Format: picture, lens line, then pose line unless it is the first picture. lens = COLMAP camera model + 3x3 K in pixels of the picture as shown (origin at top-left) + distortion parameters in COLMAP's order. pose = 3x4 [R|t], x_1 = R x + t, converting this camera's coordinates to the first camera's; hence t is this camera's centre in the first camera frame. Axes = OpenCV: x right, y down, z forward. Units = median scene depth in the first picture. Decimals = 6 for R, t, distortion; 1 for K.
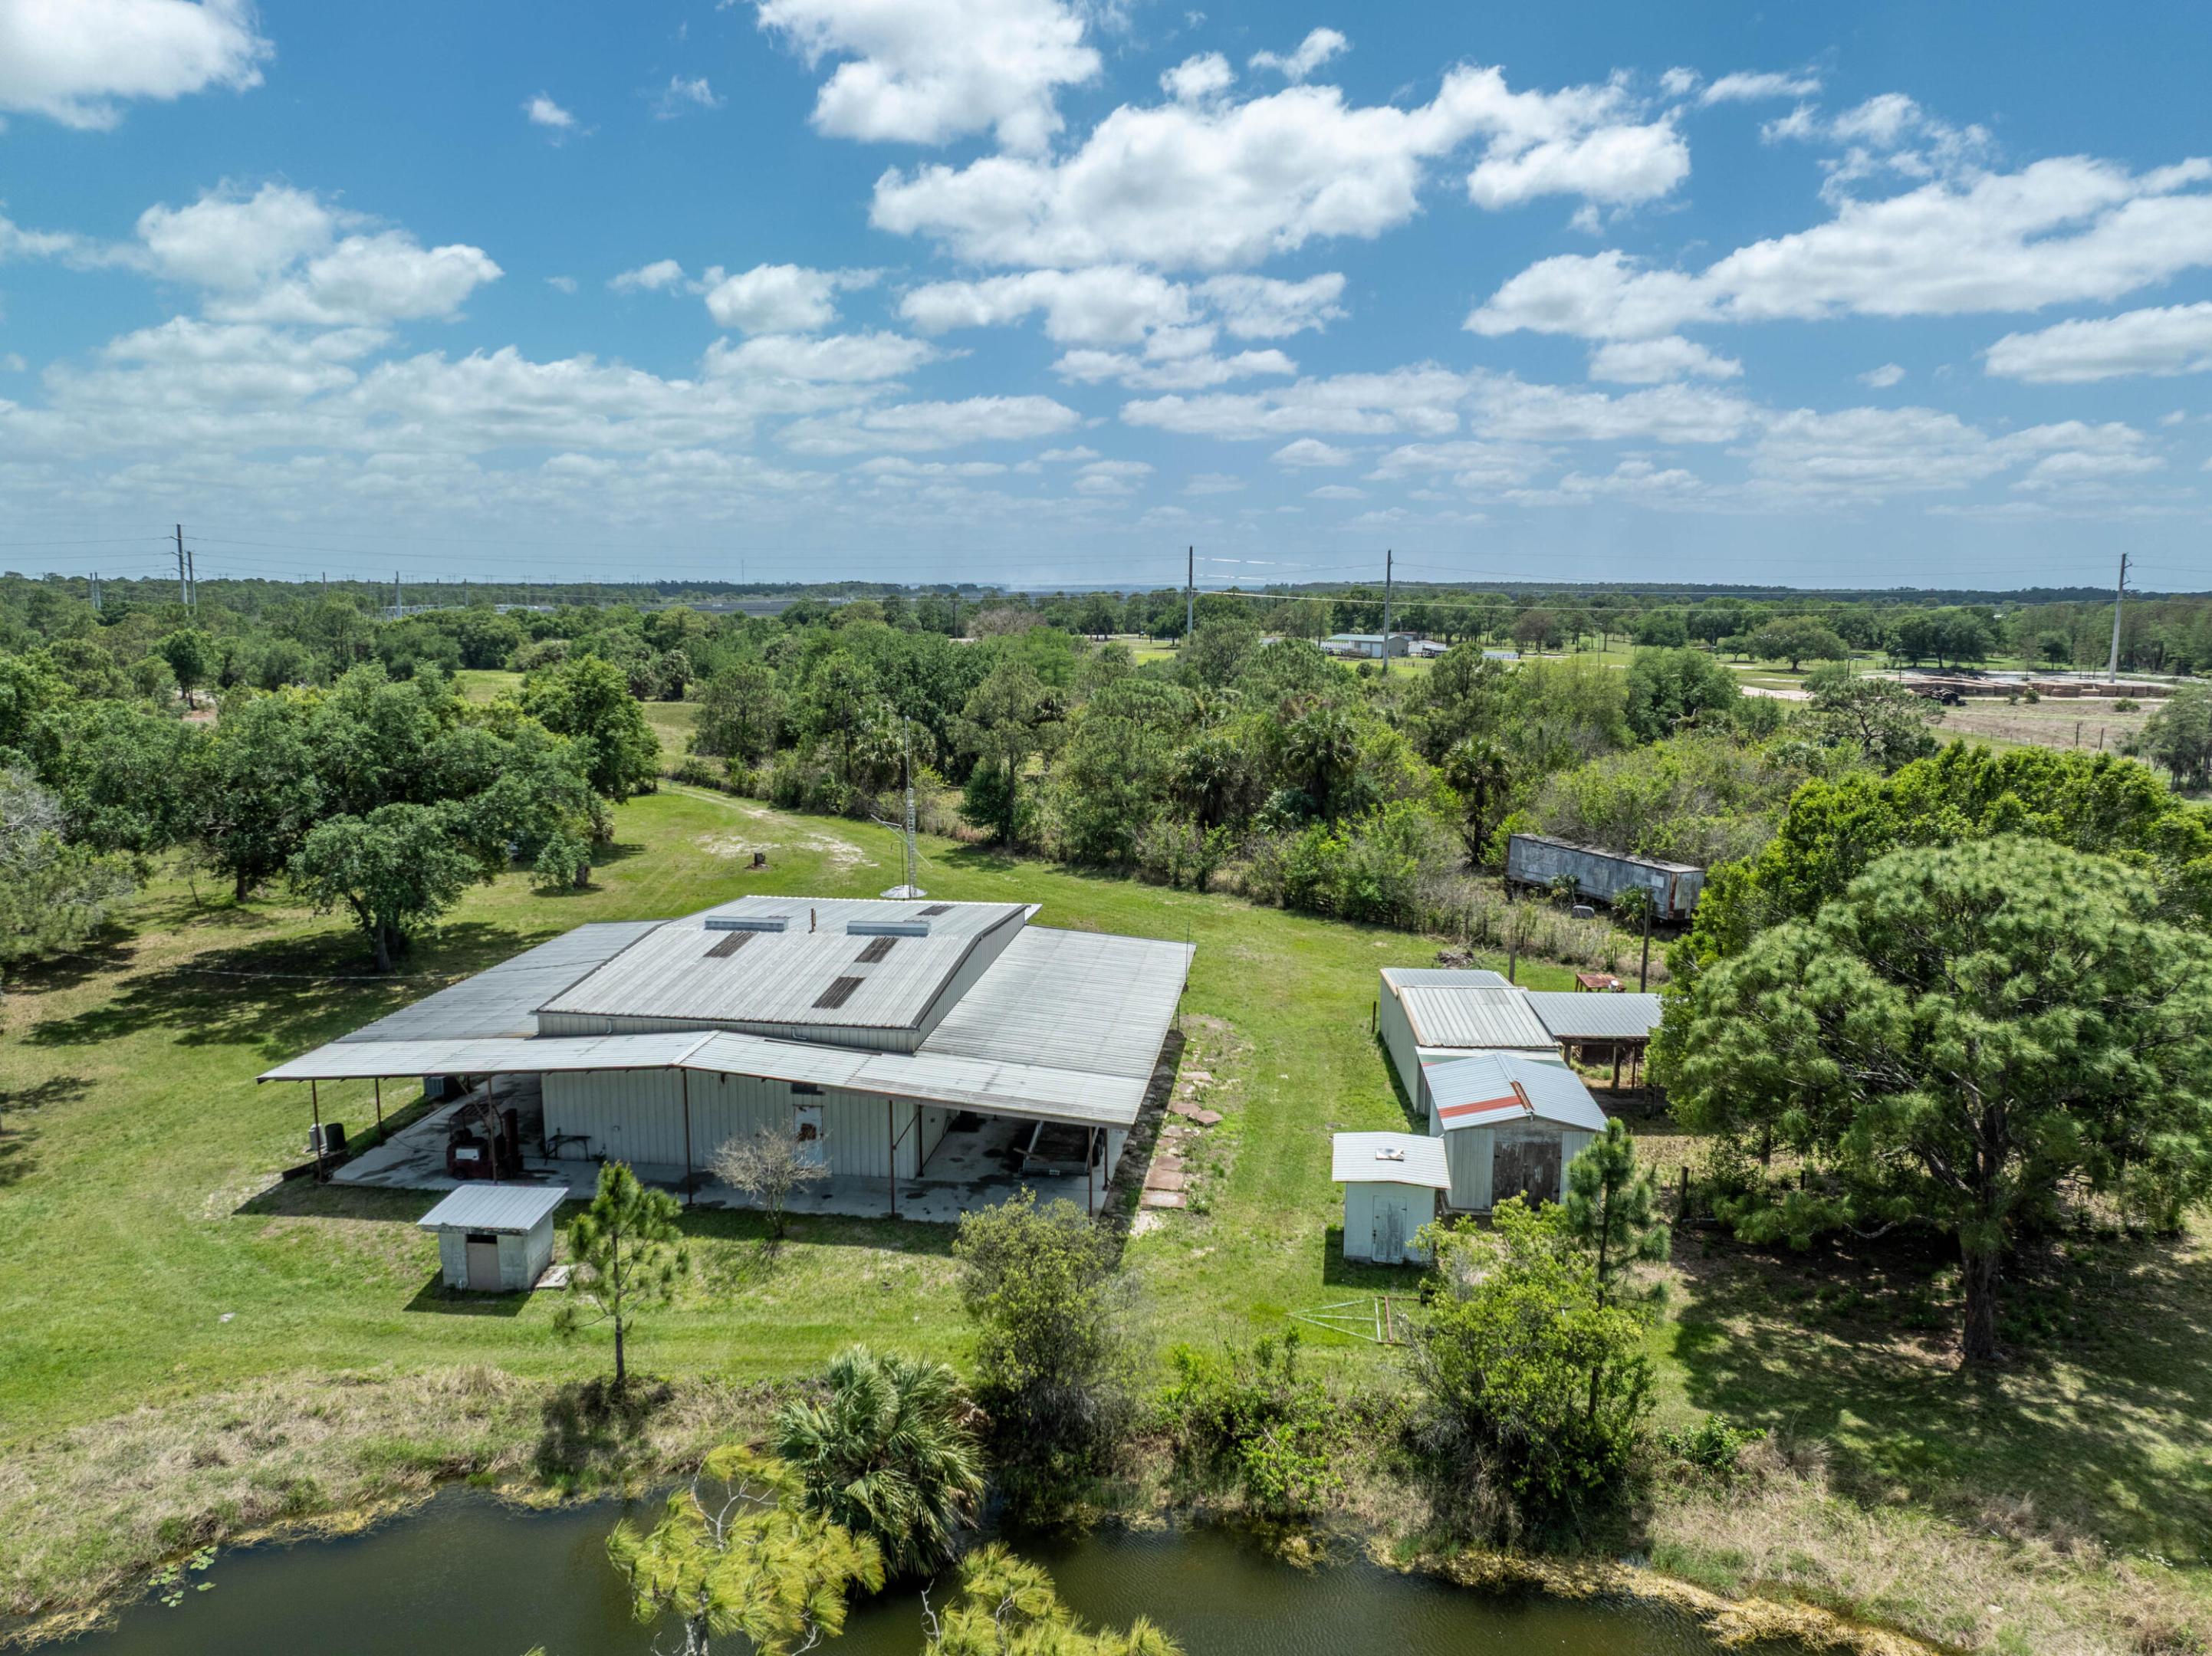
lens RADIAL K [[1561.6, 0, 1110.2], [0, 1561.6, 821.0], [0, 0, 1]] dist [-0.043979, 0.012980]
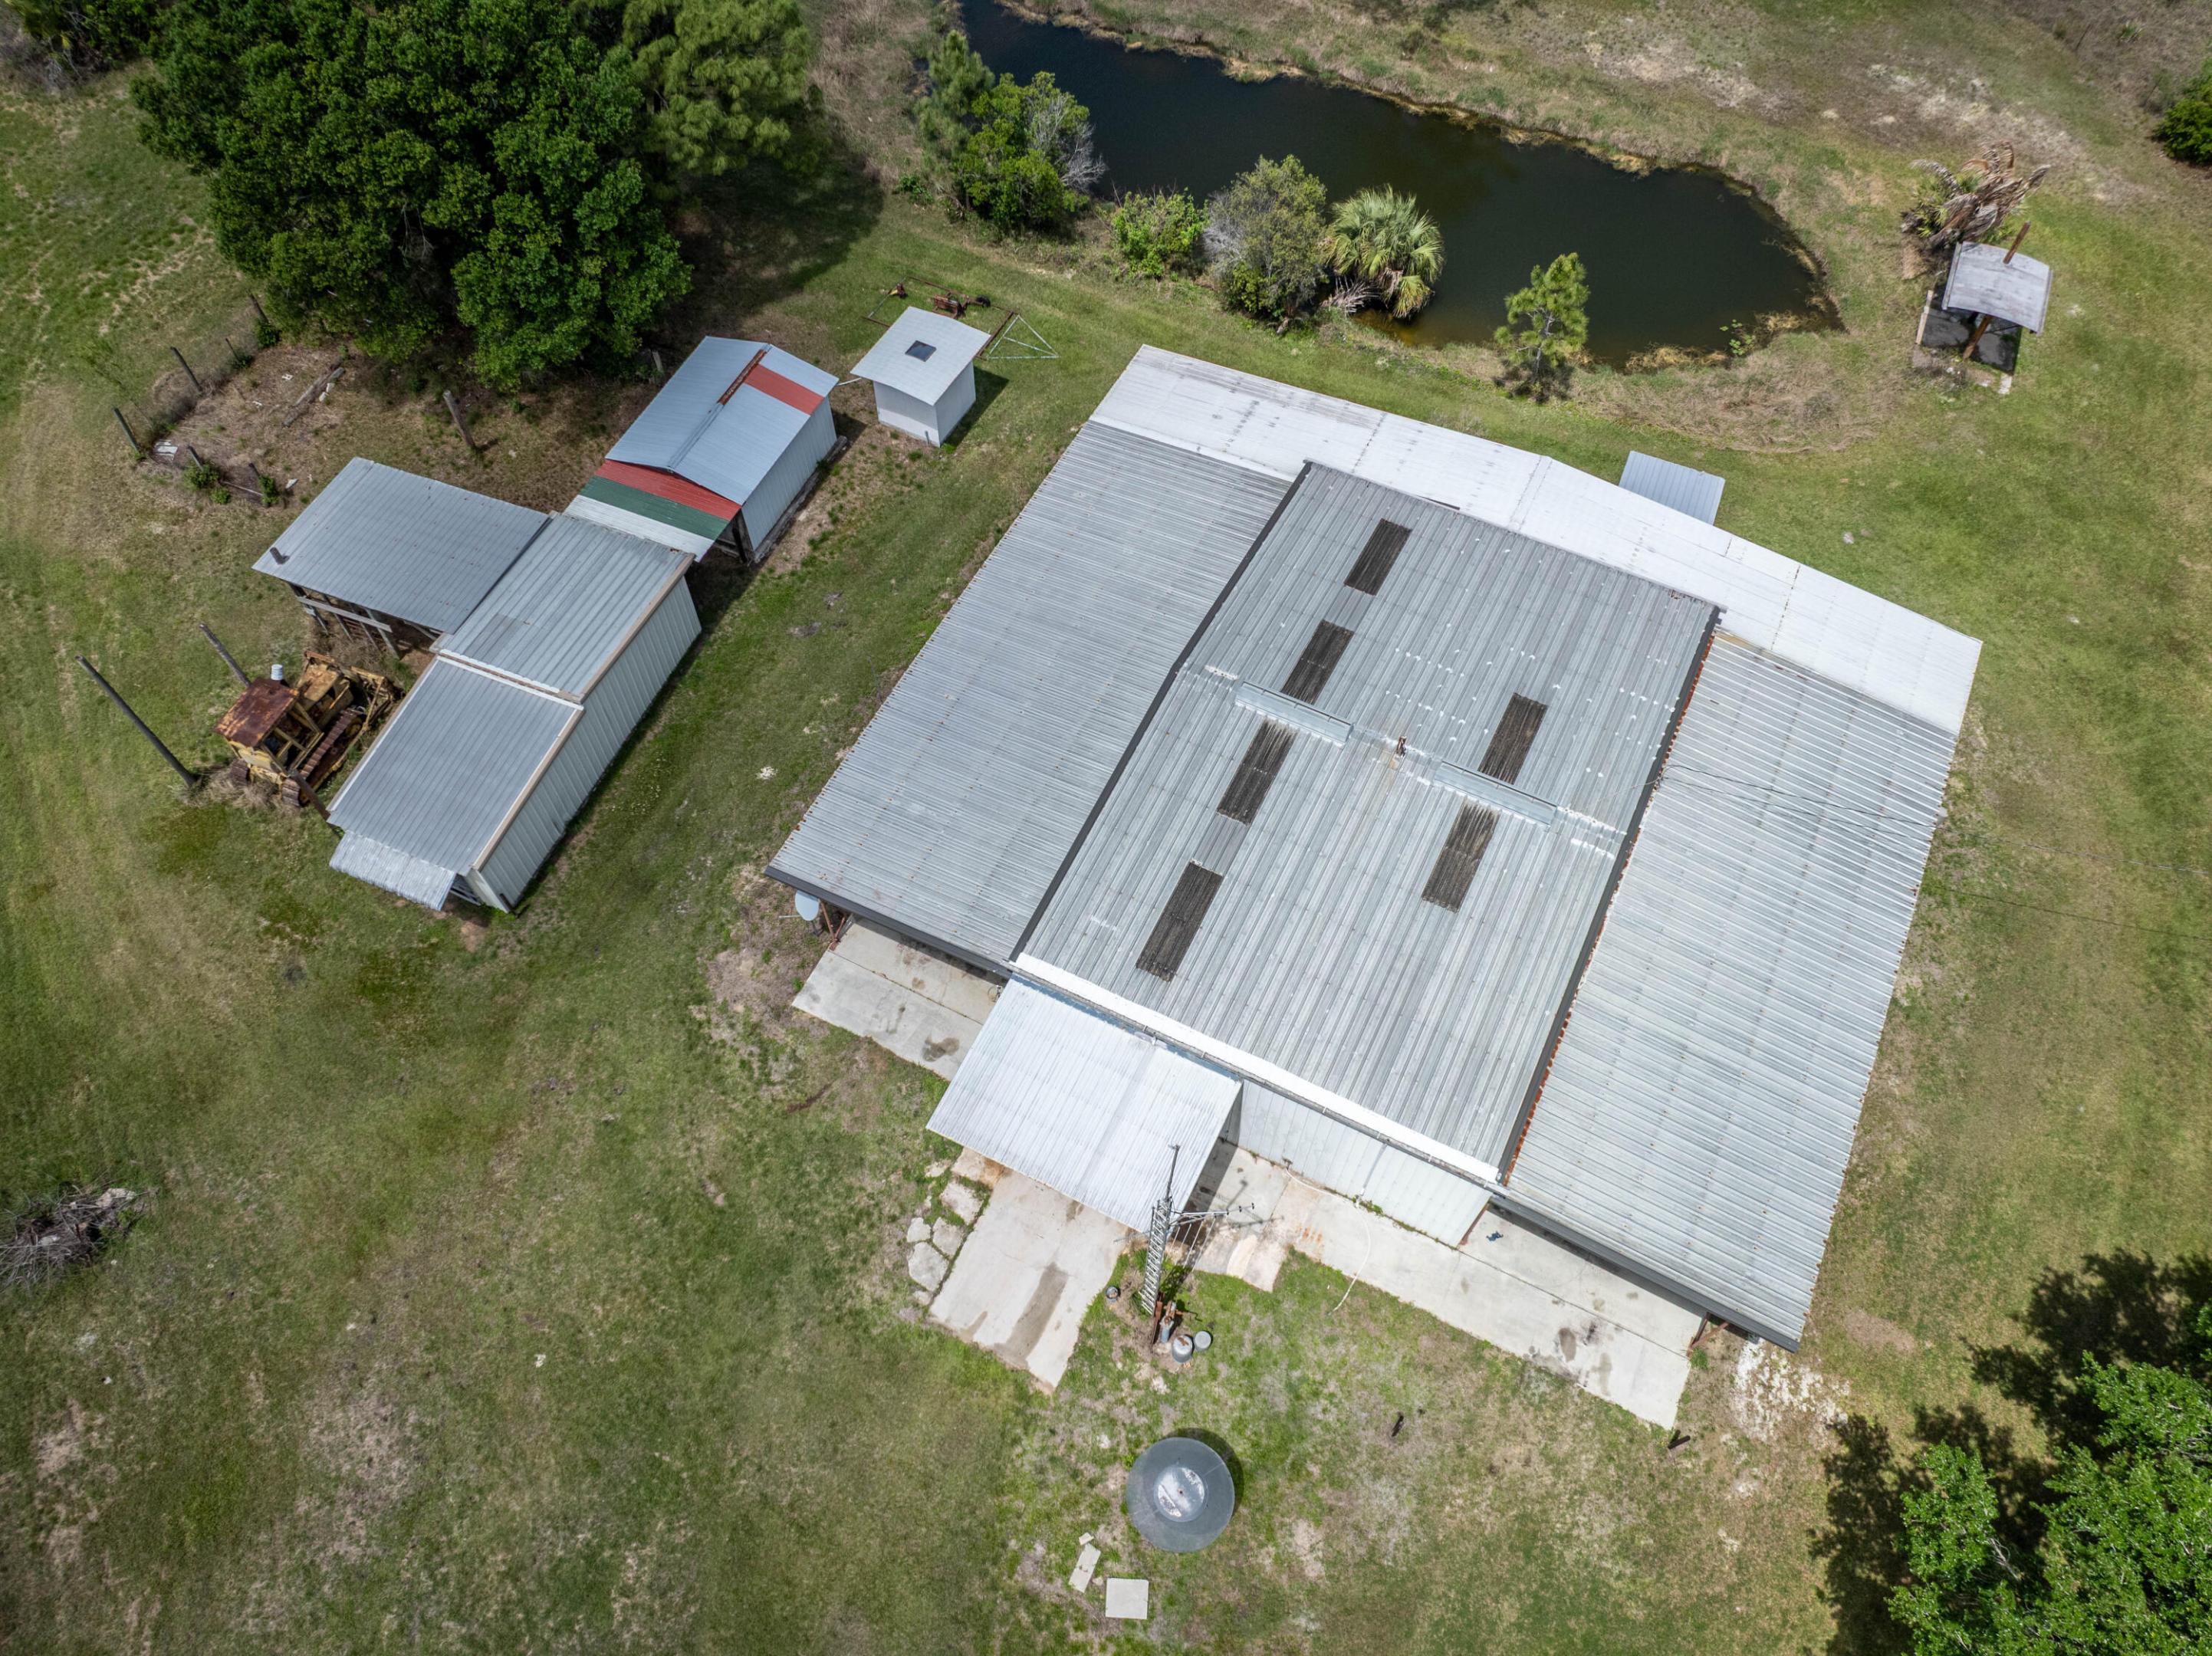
lens RADIAL K [[1561.6, 0, 1107.1], [0, 1561.6, 836.4], [0, 0, 1]] dist [-0.043979, 0.012980]
pose [[-0.944785, -0.286381, 0.159269, -0.223677], [0.037819, 0.387493, 0.921096, -0.657983], [-0.325501, 0.876262, -0.355267, 1.557160]]
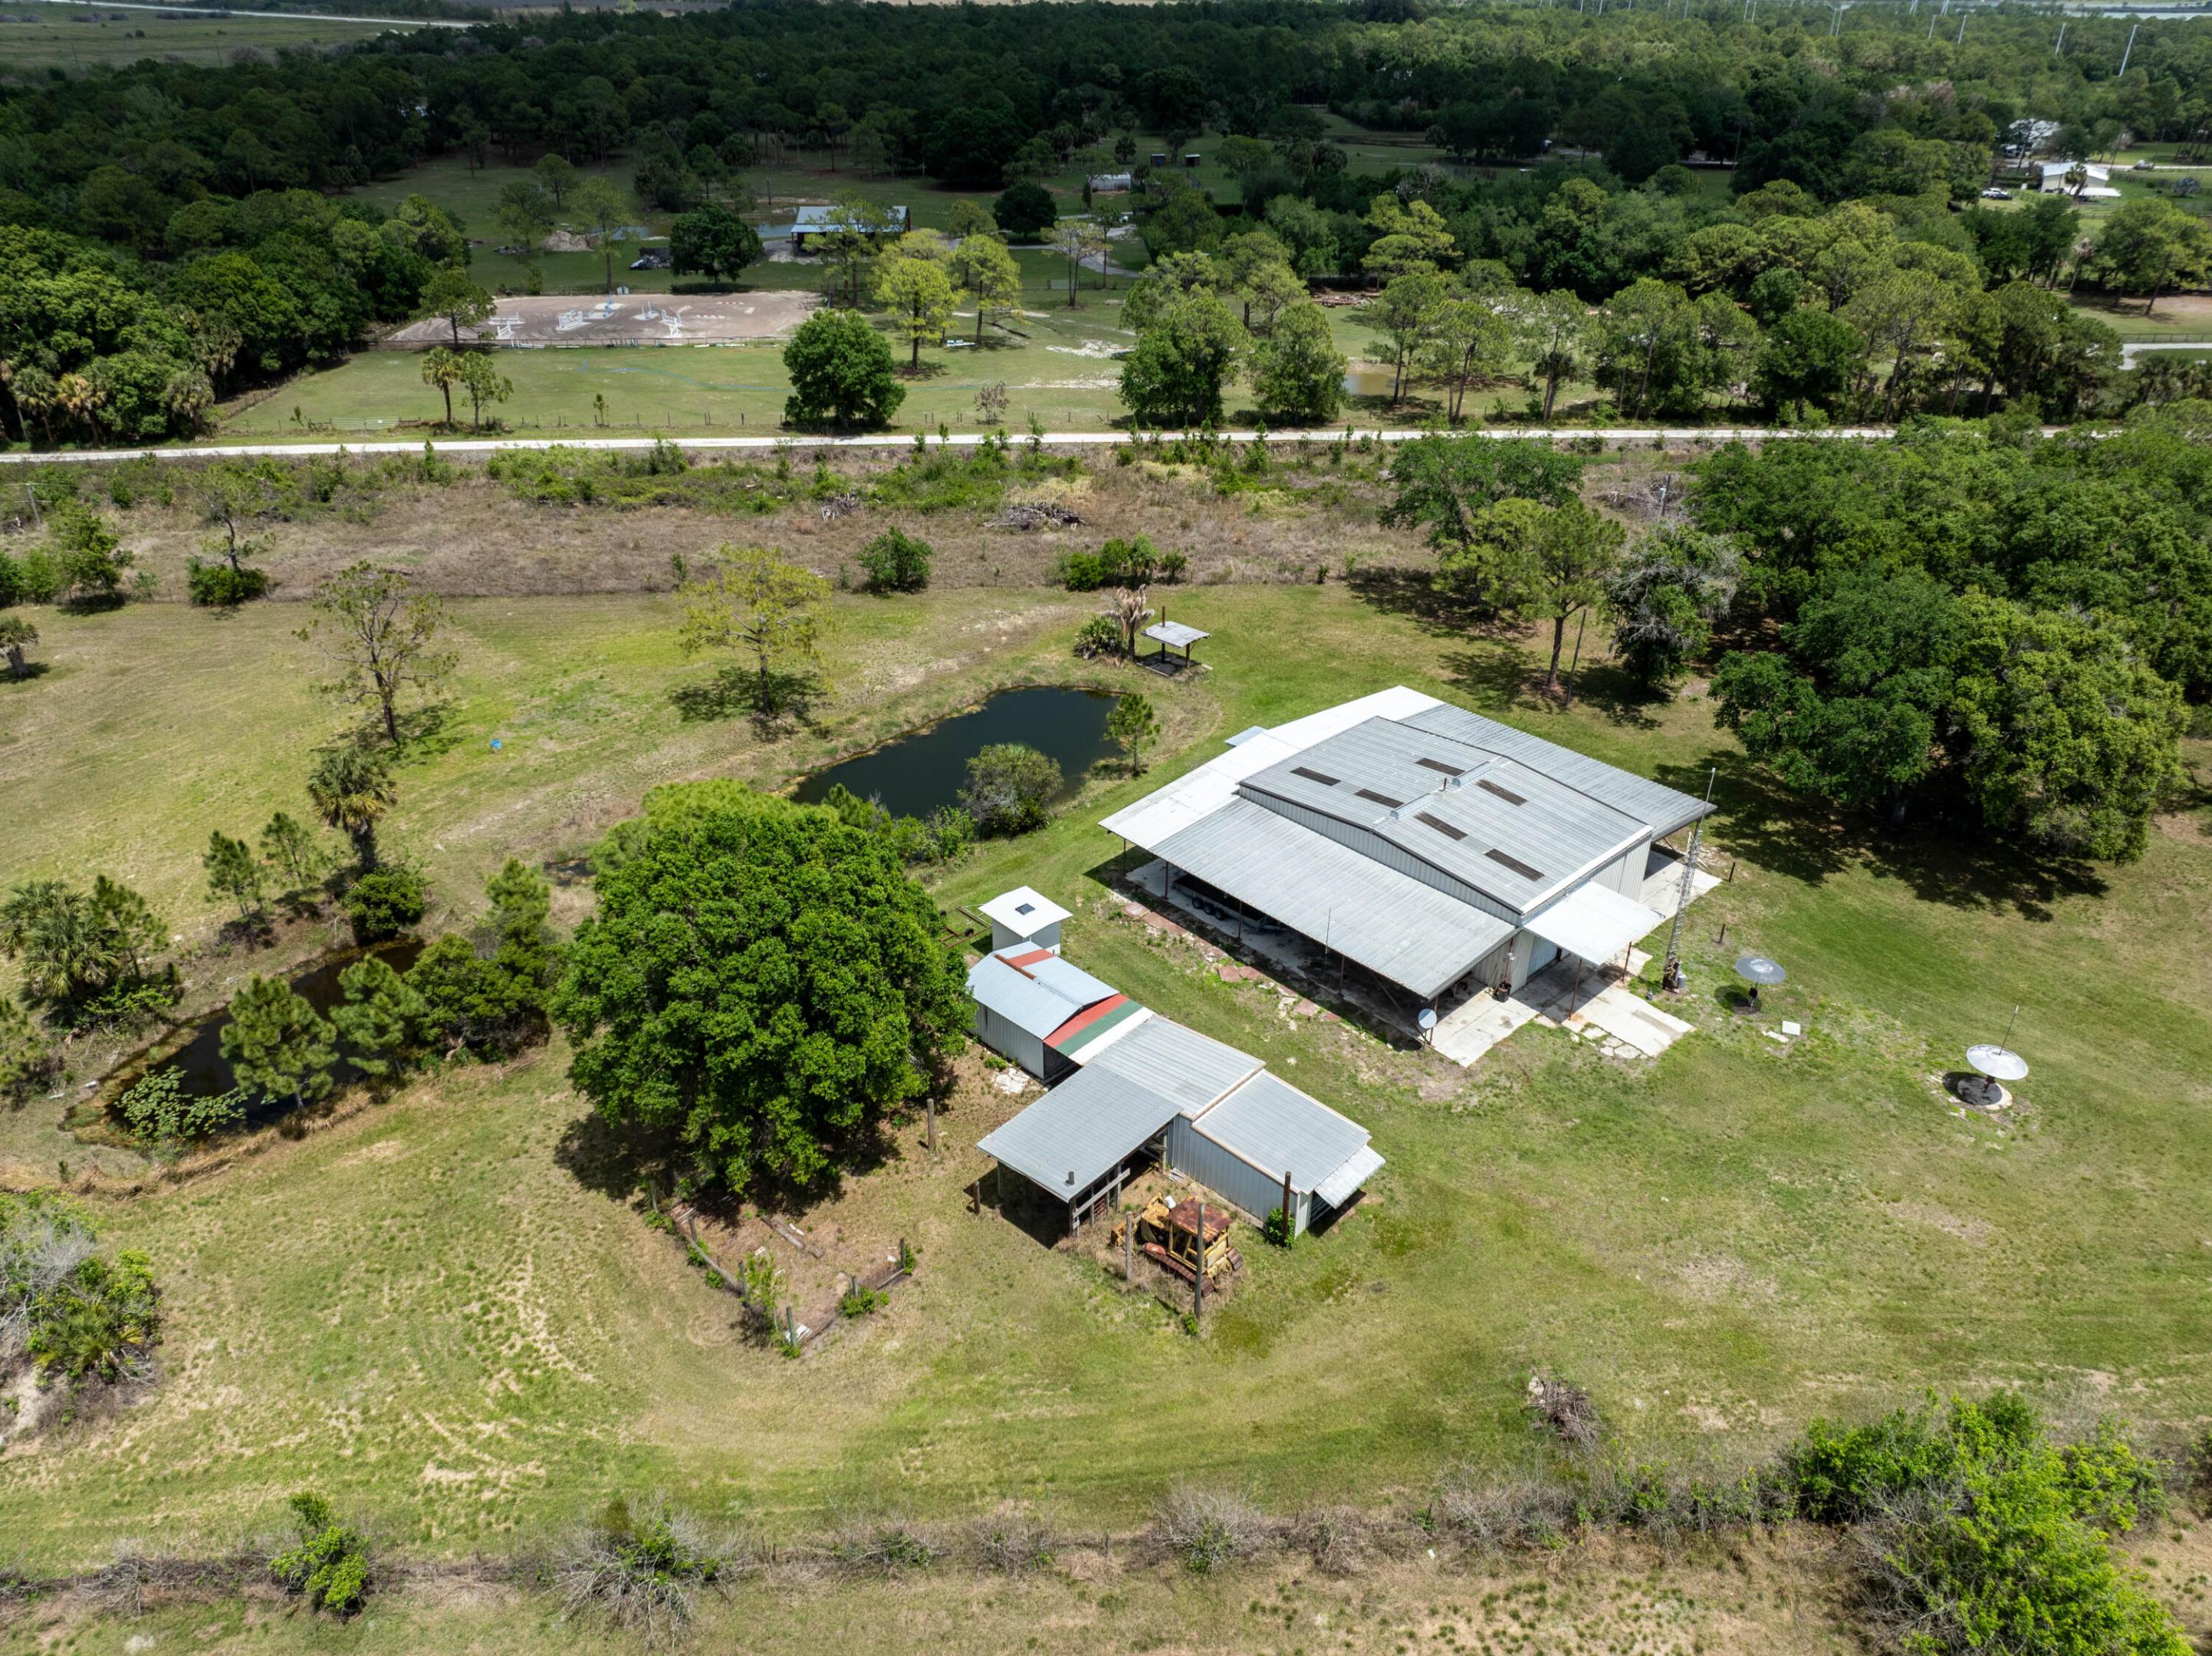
lens RADIAL K [[1561.6, 0, 1122.1], [0, 1561.6, 823.1], [0, 0, 1]] dist [-0.043979, 0.012980]
pose [[-0.625182, 0.372647, -0.685771, 1.195065], [-0.133439, 0.814682, 0.564346, -0.817945], [0.768987, 0.444328, -0.459599, 1.716173]]
